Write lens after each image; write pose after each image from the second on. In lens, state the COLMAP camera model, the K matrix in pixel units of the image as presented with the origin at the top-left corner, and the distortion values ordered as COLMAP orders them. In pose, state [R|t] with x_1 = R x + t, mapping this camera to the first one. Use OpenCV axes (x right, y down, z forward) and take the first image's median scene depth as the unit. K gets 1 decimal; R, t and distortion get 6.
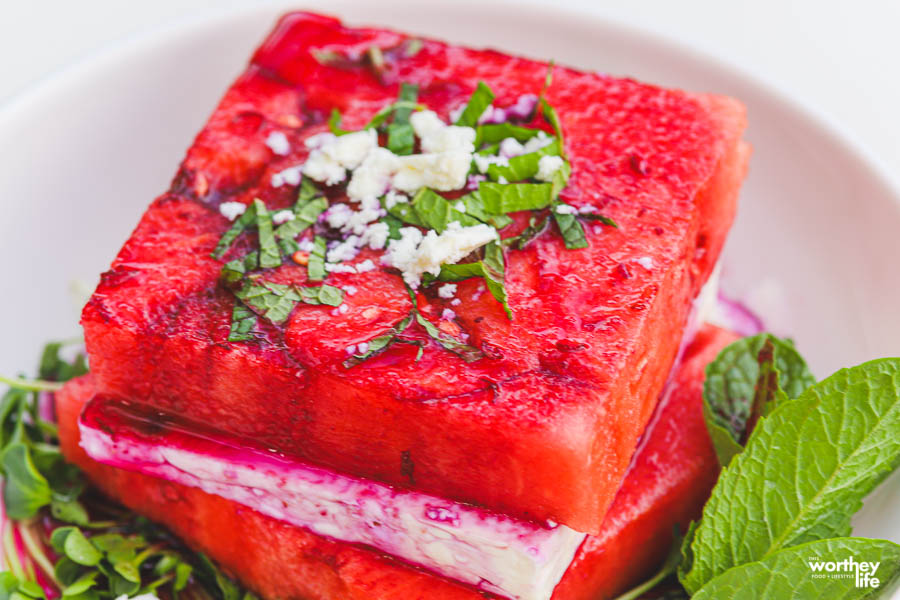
lens RADIAL K [[3701.2, 0, 452.0], [0, 3701.2, 300.2], [0, 0, 1]] dist [-0.631253, 0.000000]
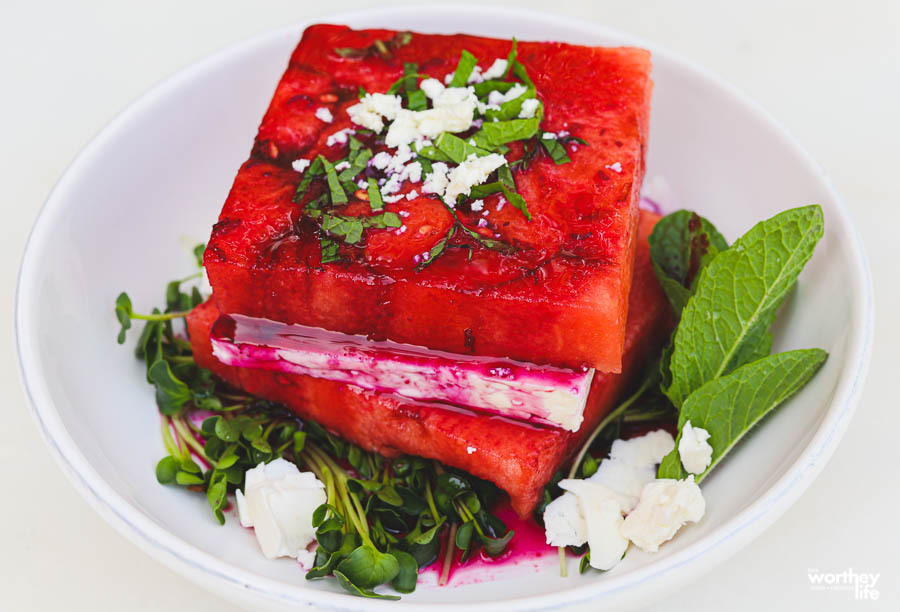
lens RADIAL K [[1495.4, 0, 525.7], [0, 1495.4, 327.2], [0, 0, 1]] dist [-0.023285, 0.000000]
pose [[0.978725, -0.134778, 0.154698, -0.072739], [0.122491, 0.988699, 0.086425, -0.003570], [-0.164598, -0.065637, 0.984174, 0.452401]]
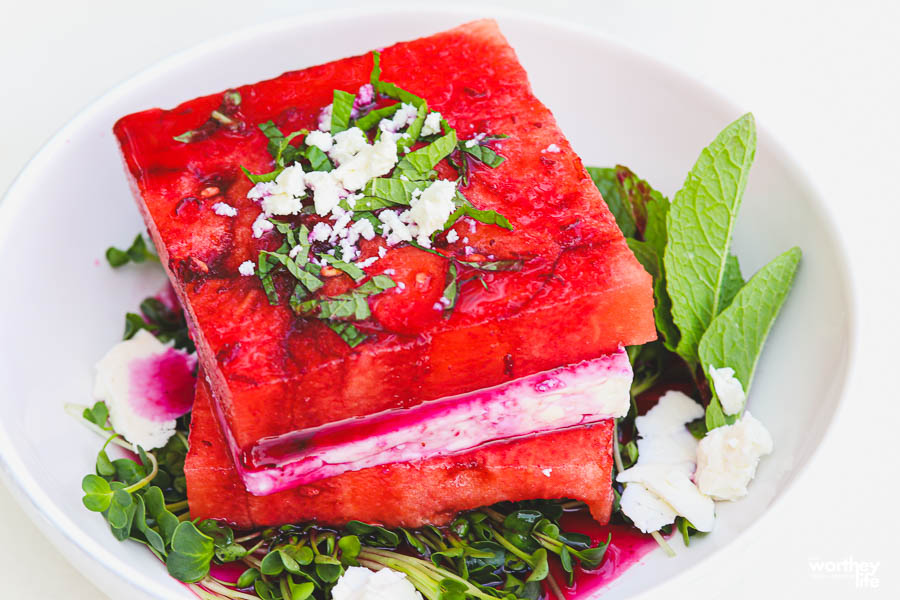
lens RADIAL K [[3701.2, 0, 449.7], [0, 3701.2, 299.6], [0, 0, 1]] dist [-0.631253, 0.000000]
pose [[0.756730, -0.470654, 0.453701, -0.588503], [0.451696, 0.878146, 0.157573, -0.184035], [-0.472578, 0.085695, 0.877113, -0.128799]]
